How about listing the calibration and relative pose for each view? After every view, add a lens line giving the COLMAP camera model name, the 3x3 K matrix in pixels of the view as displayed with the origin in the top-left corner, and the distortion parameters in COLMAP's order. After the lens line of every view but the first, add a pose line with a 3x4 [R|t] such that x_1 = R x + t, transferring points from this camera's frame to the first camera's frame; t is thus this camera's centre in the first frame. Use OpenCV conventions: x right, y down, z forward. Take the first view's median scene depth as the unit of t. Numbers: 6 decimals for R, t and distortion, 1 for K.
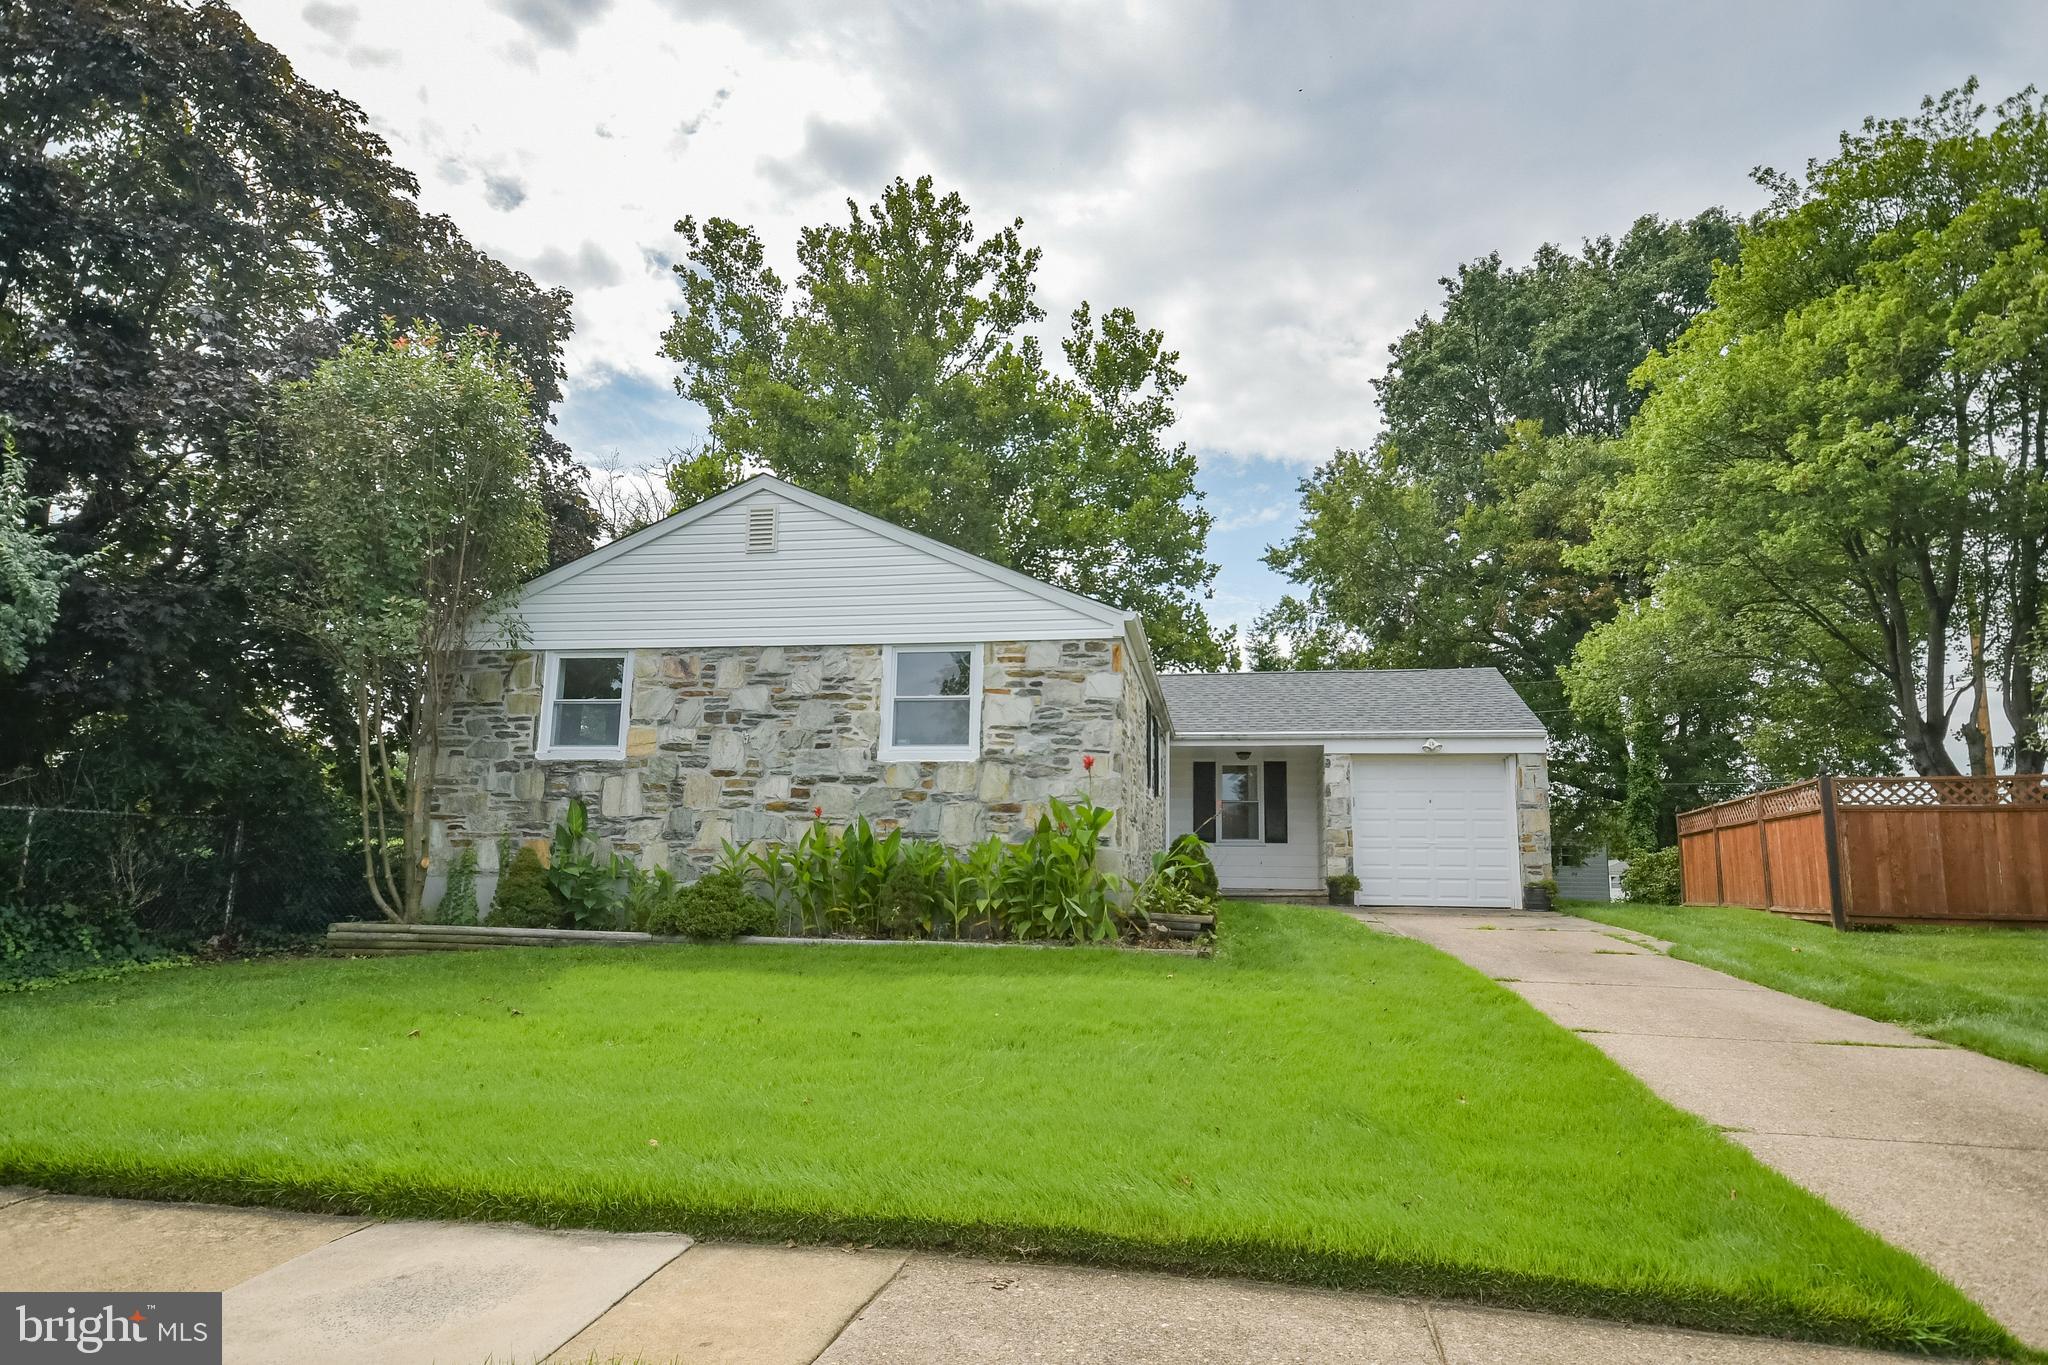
lens RADIAL K [[1115.5, 0, 1020.1], [0, 1115.5, 697.1], [0, 0, 1]] dist [-0.004188, 0.019933]
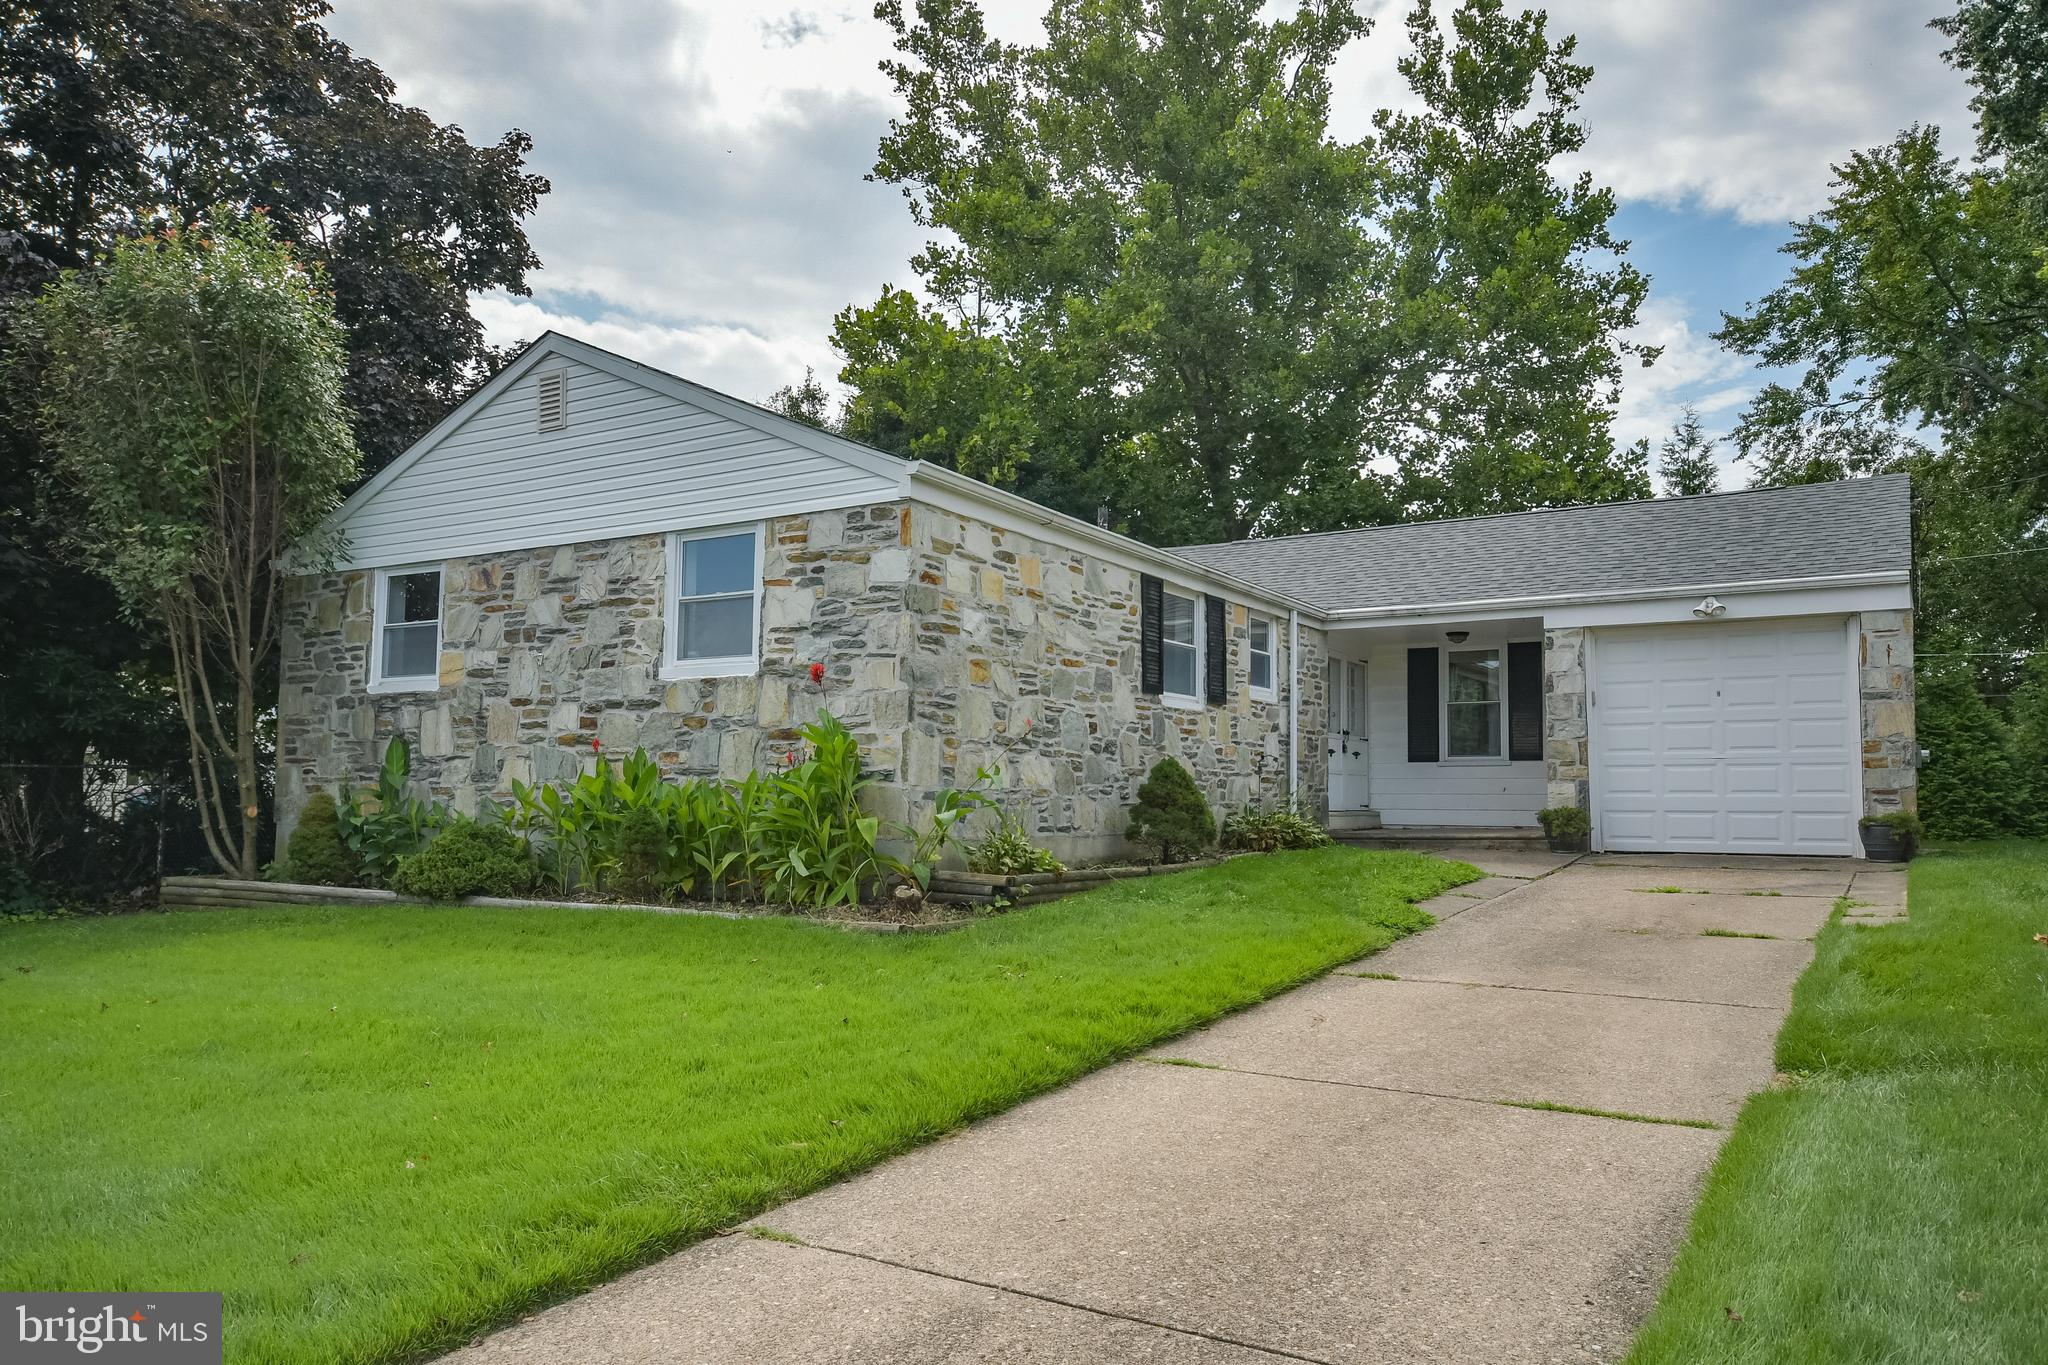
lens RADIAL K [[1418.1, 0, 1031.0], [0, 1418.1, 687.5], [0, 0, 1]] dist [0.010961, 0.003260]
pose [[0.932523, -0.041028, -0.358771, 0.471457], [0.068690, 0.995538, 0.064693, 0.014750], [0.354516, -0.084972, 0.931181, 0.144248]]
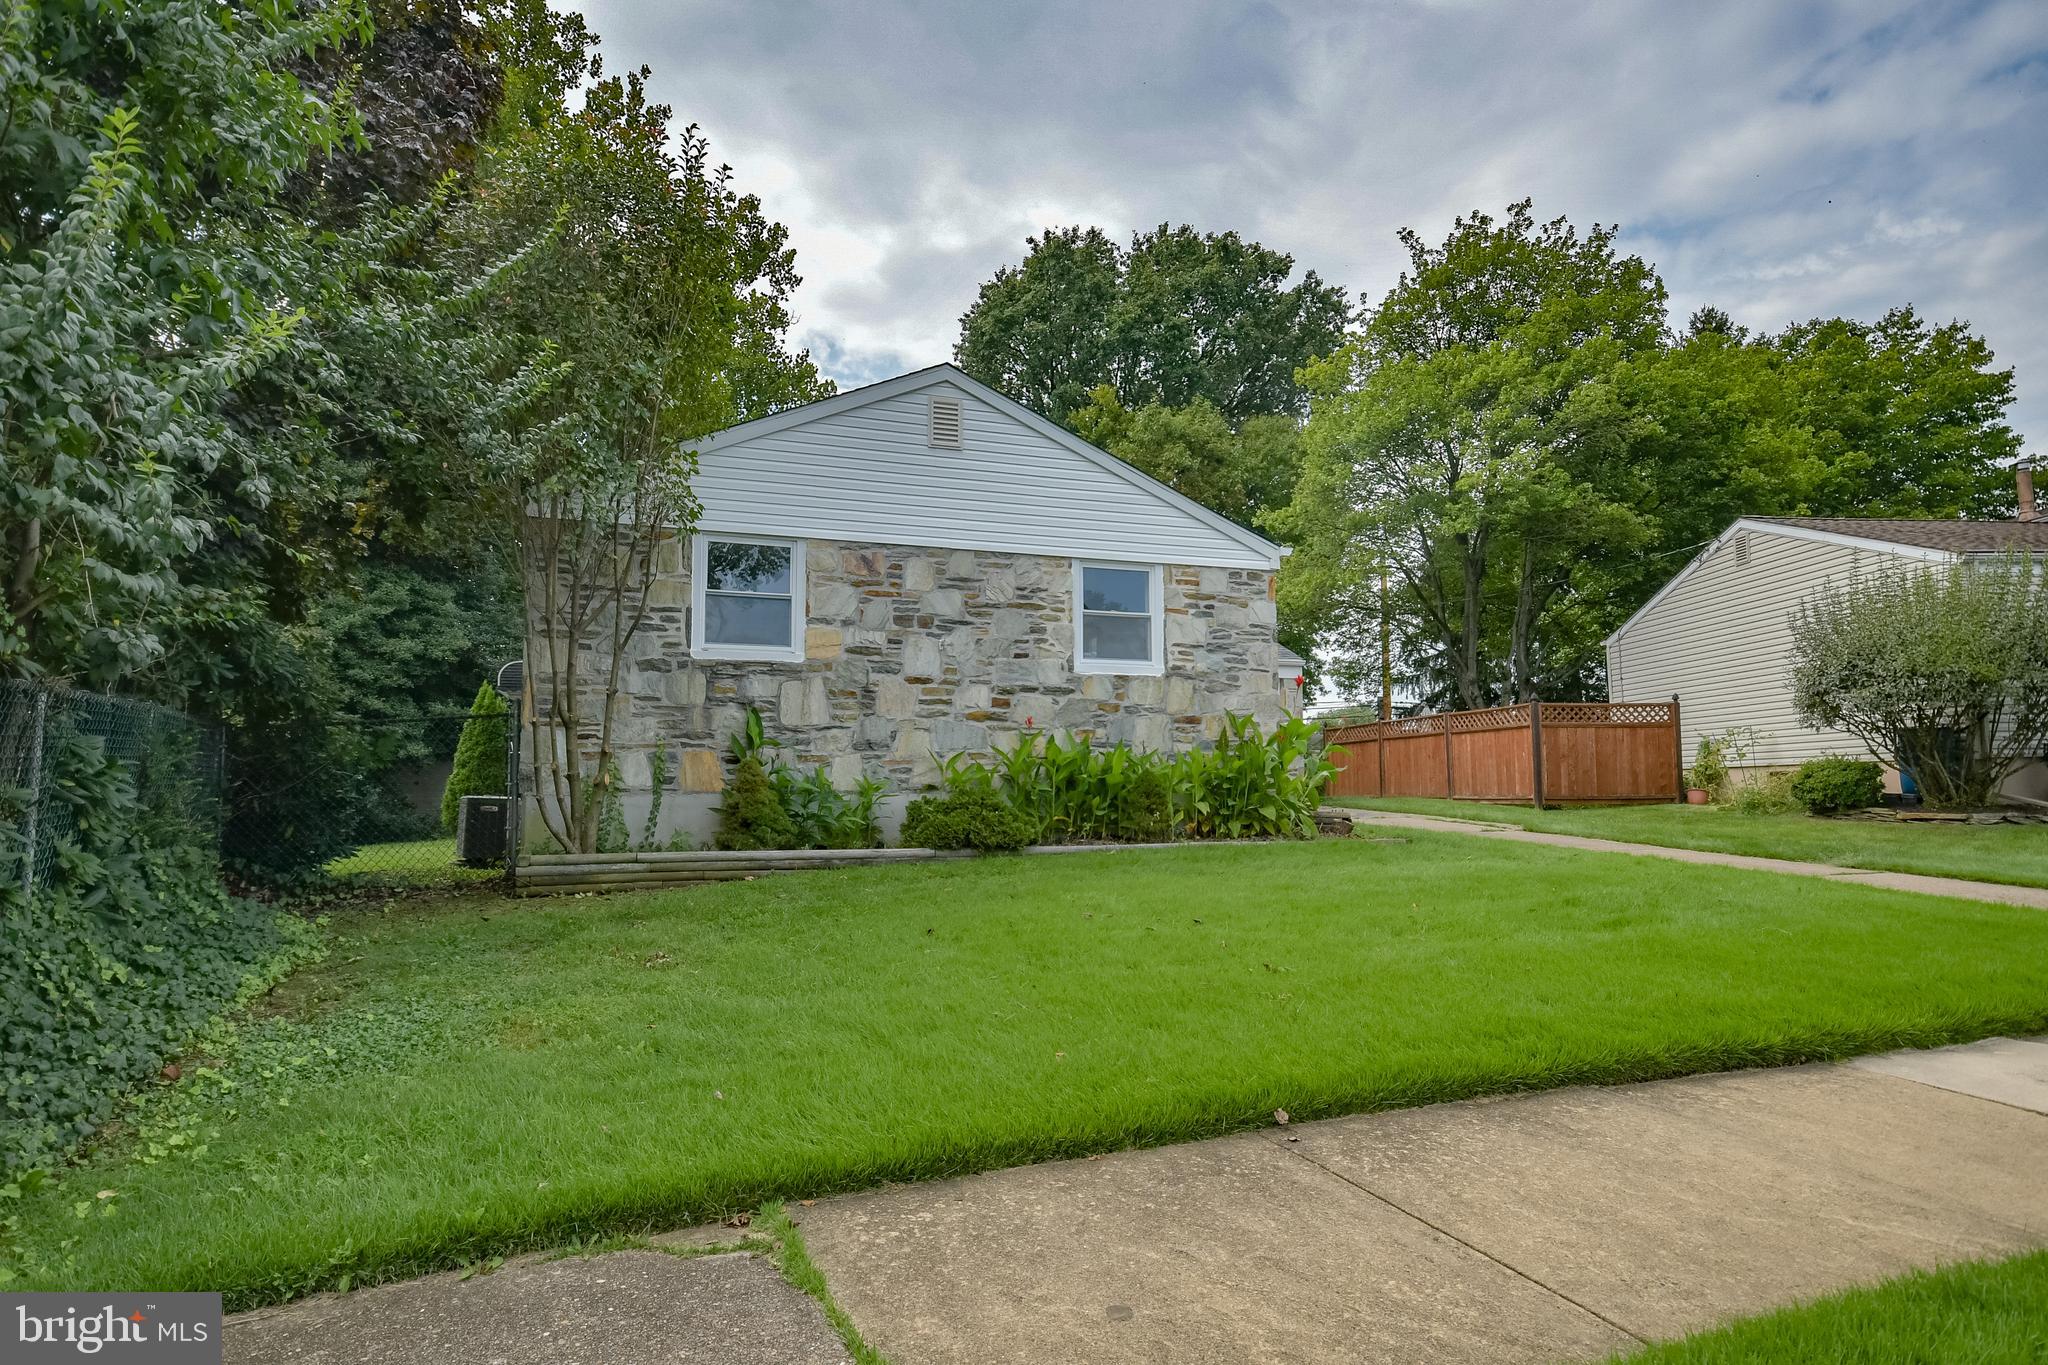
lens RADIAL K [[1115.5, 0, 1020.1], [0, 1115.5, 697.1], [0, 0, 1]] dist [-0.004188, 0.019933]
pose [[0.866401, 0.019466, 0.498970, -0.661094], [-0.057478, 0.996486, 0.060930, 0.019609], [-0.496030, -0.081469, 0.864475, 0.137464]]
